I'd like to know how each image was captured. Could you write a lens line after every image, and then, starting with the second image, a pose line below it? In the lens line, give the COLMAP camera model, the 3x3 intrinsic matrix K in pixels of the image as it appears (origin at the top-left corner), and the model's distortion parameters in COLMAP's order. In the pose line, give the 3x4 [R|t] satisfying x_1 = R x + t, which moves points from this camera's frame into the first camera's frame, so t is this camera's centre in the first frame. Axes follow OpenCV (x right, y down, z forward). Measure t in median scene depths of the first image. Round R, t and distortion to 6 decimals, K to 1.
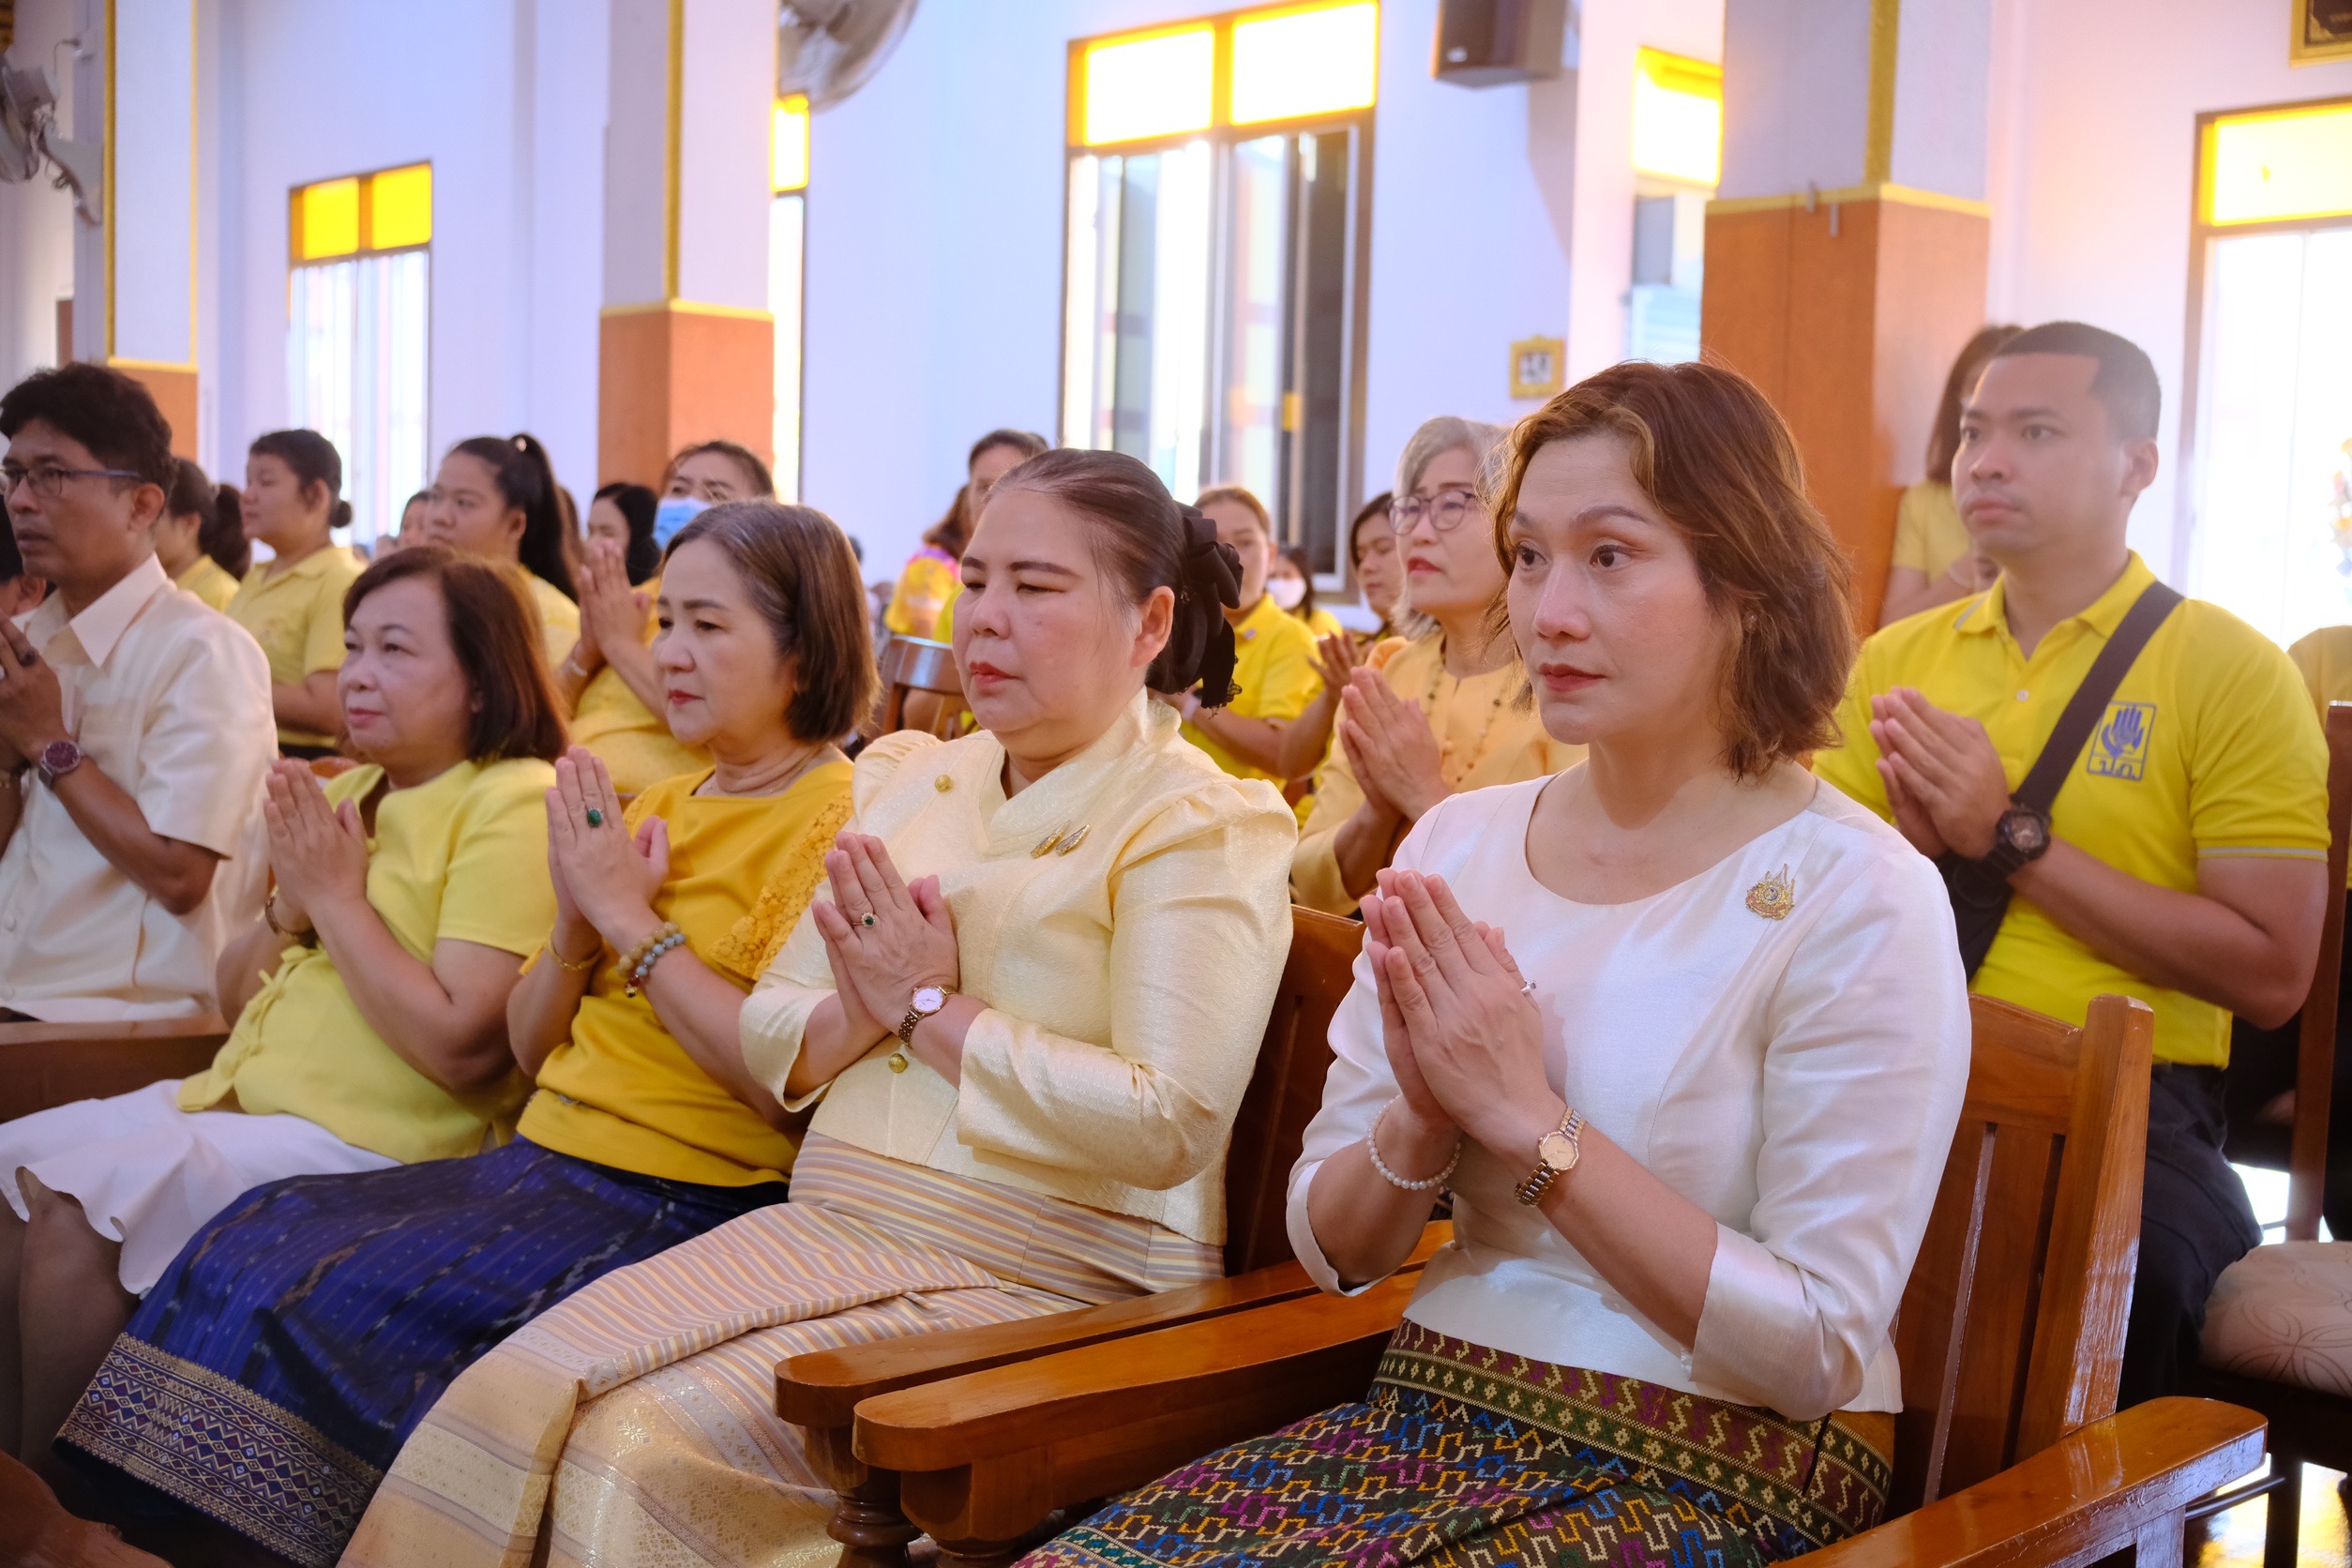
lens RADIAL K [[2822.8, 0, 1179.7], [0, 2822.8, 834.3], [0, 0, 1]] dist [0.017861, -0.015942]
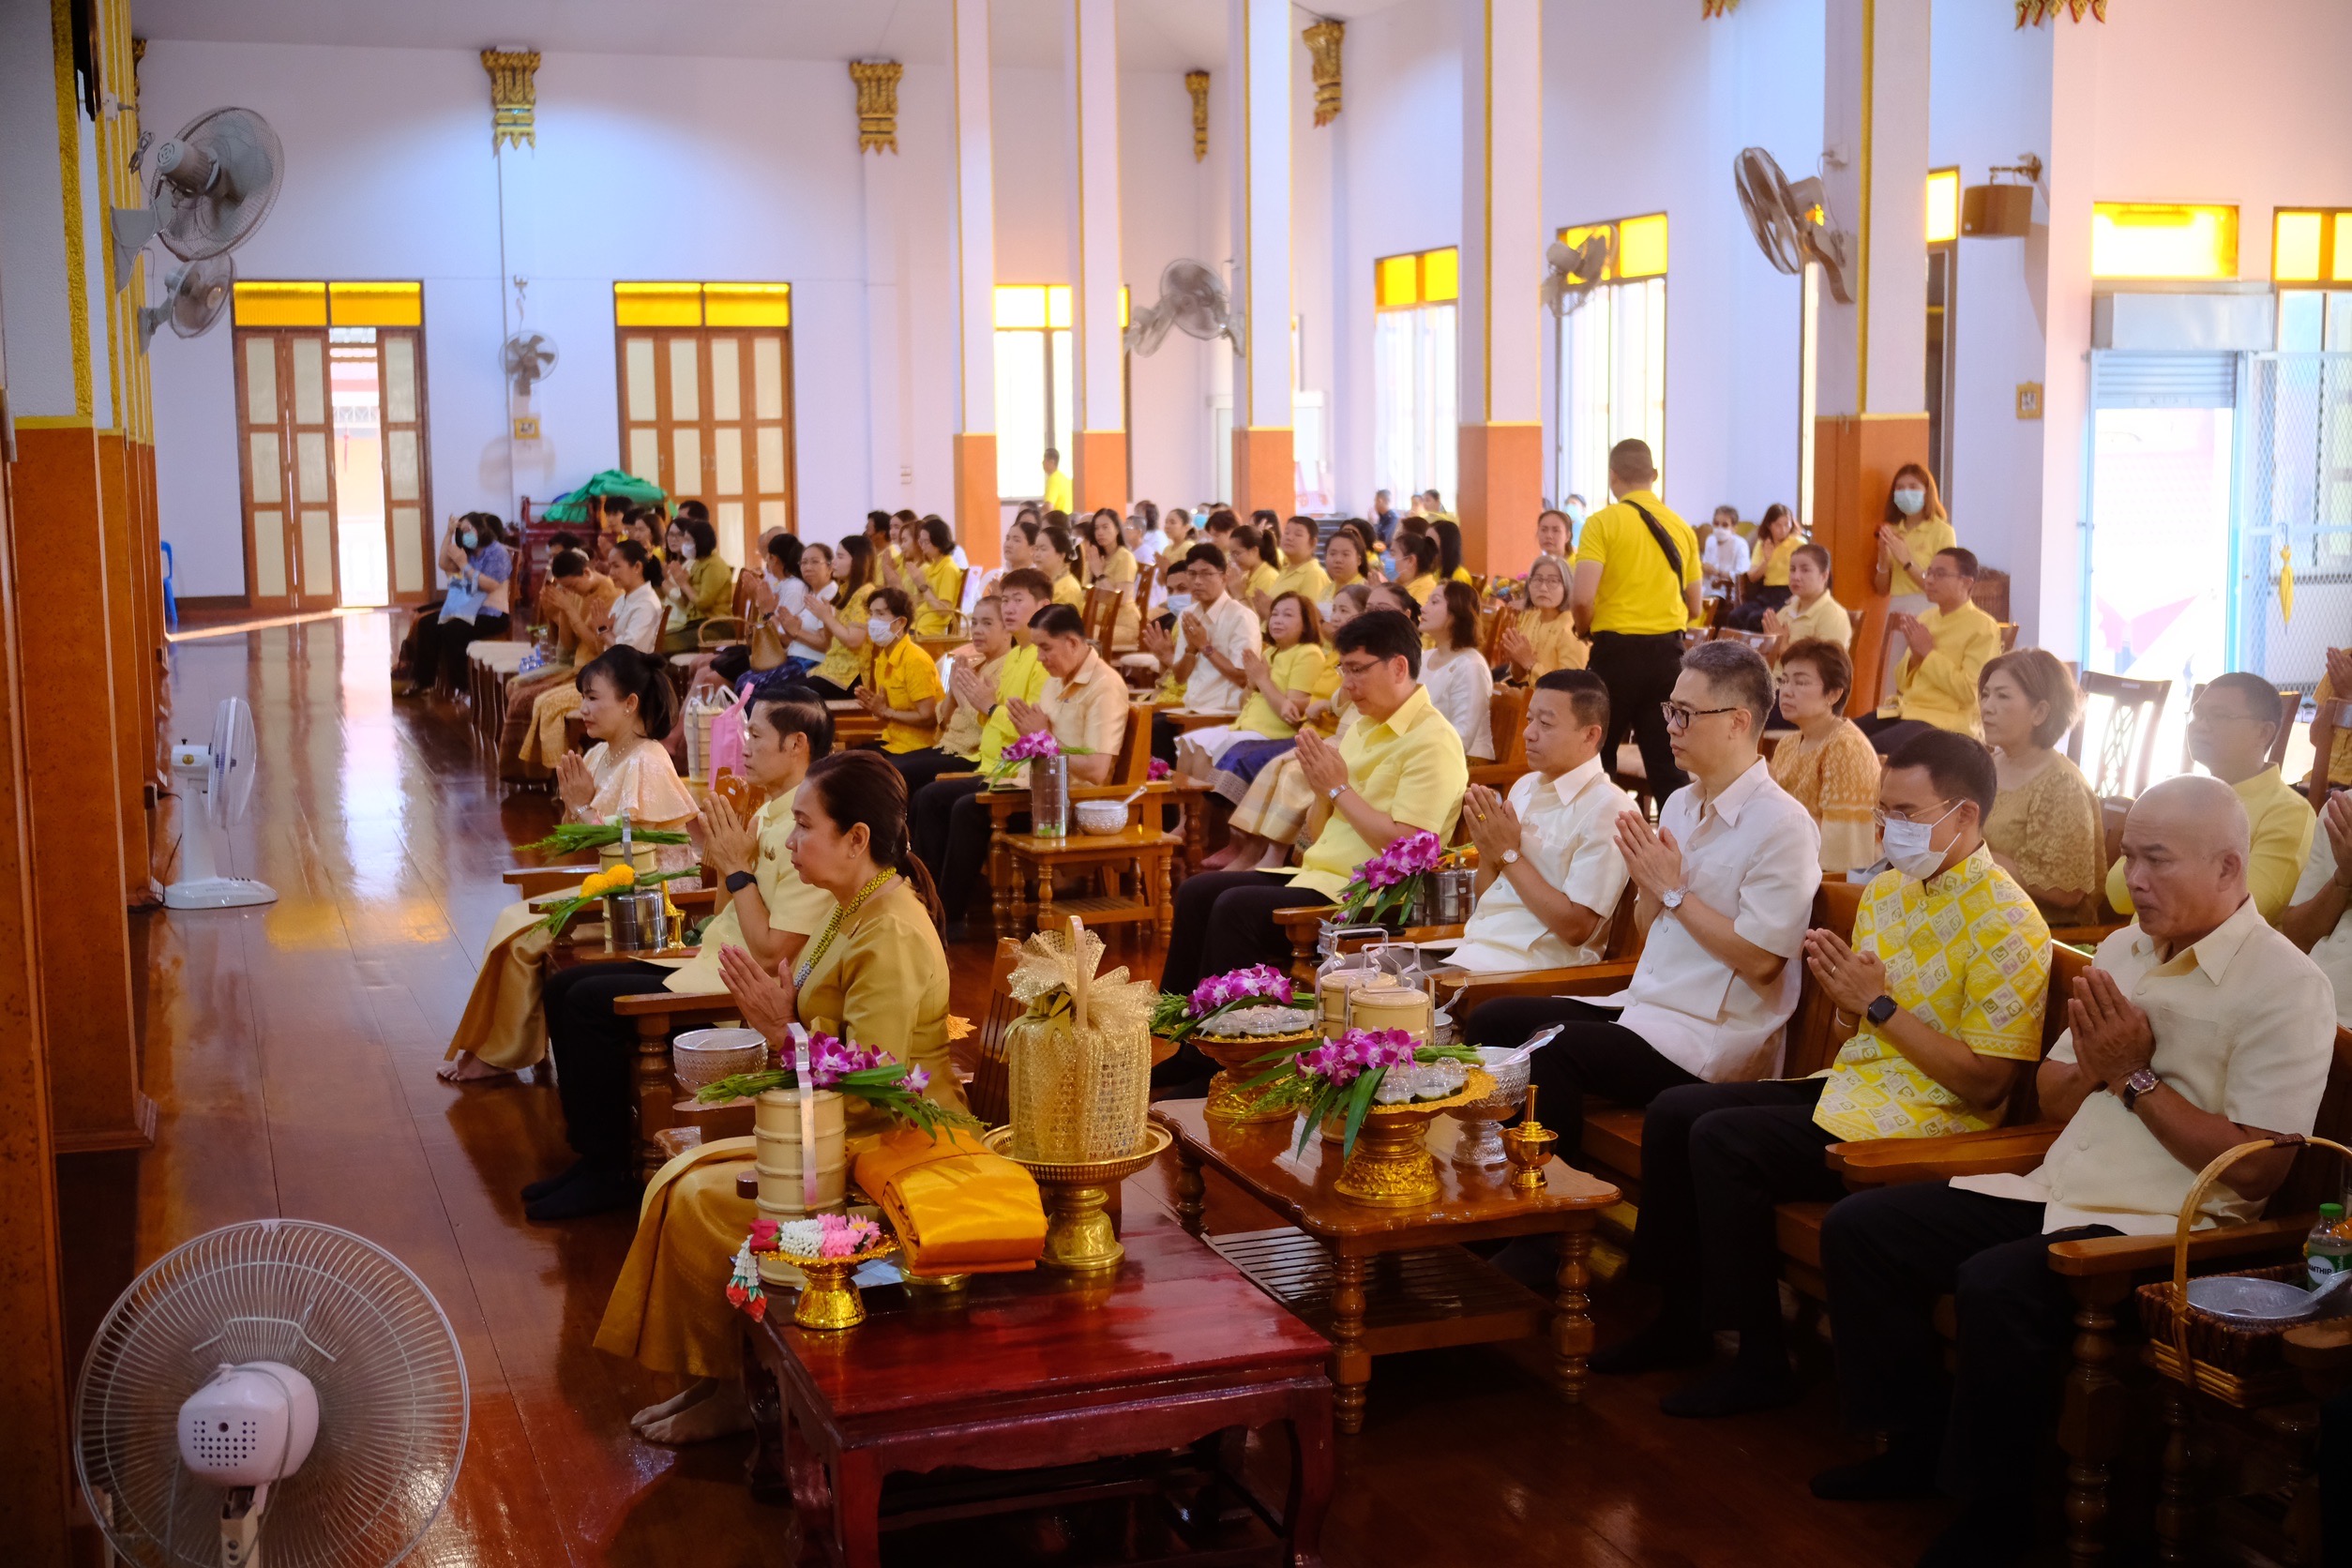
lens RADIAL K [[2822.8, 0, 1179.7], [0, 2822.8, 834.3], [0, 0, 1]] dist [0.017861, -0.015942]
pose [[0.919001, 0.014132, -0.394001, 0.319801], [0.003573, 0.999018, 0.044167, 0.017635], [0.394238, -0.041997, 0.918048, -0.745073]]
